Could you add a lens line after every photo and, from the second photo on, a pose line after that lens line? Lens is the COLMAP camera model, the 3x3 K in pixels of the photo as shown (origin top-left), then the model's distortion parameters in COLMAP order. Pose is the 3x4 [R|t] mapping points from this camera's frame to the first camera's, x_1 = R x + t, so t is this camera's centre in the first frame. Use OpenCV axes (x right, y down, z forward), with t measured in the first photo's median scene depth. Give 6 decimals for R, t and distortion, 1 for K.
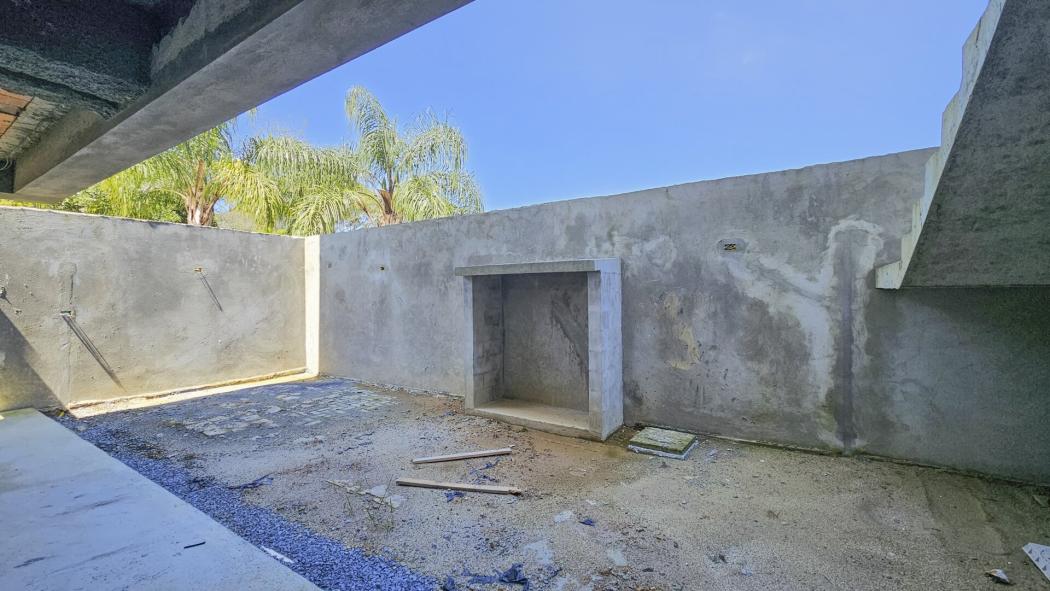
lens RADIAL K [[433.4, 0, 525.1], [0, 433.4, 290.6], [0, 0, 1]] dist [0.000848, 0.000666]
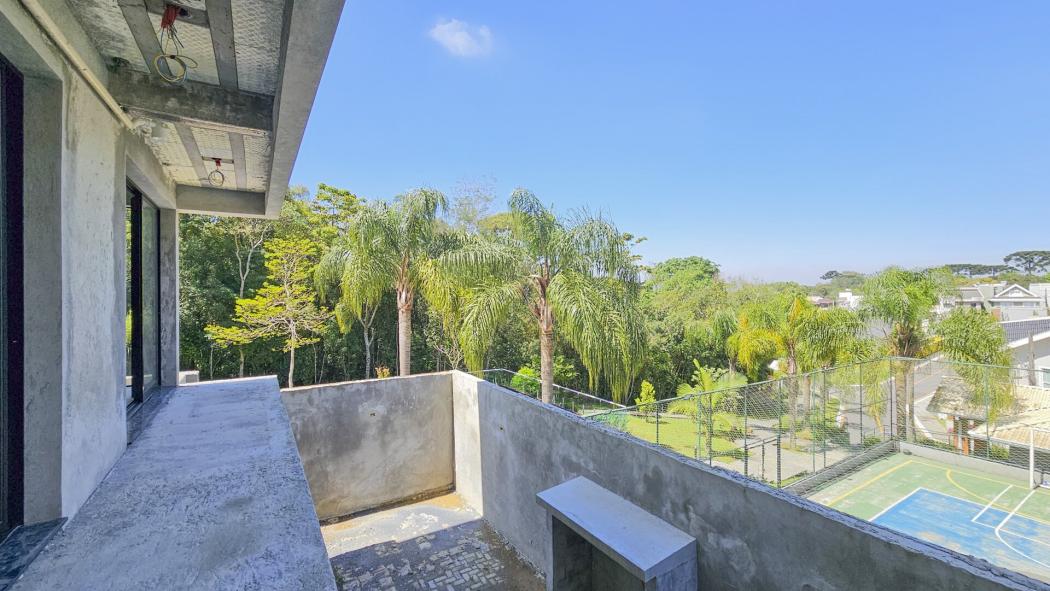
lens RADIAL K [[433.4, 0, 525.1], [0, 433.4, 290.6], [0, 0, 1]] dist [0.000848, 0.000666]
pose [[0.907958, 0.001131, -0.419060, 0.252335], [-0.001215, 0.999999, 0.000066, -0.542401], [0.419060, 0.000449, 0.907958, 0.029930]]
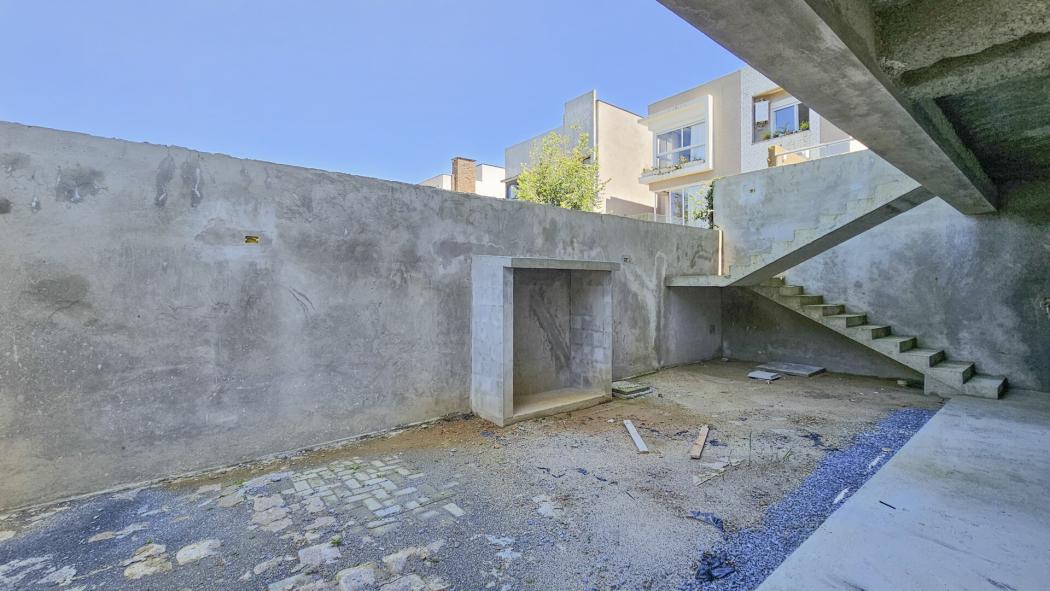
lens RADIAL K [[443.9, 0, 512.3], [0, 443.9, 277.0], [0, 0, 1]] dist [-0.001232, -0.000708]
pose [[0.312557, 0.029608, 0.949437, -0.994269], [-0.004758, 0.999550, -0.029604, 0.012309], [-0.949887, 0.004735, 0.312557, 0.711704]]
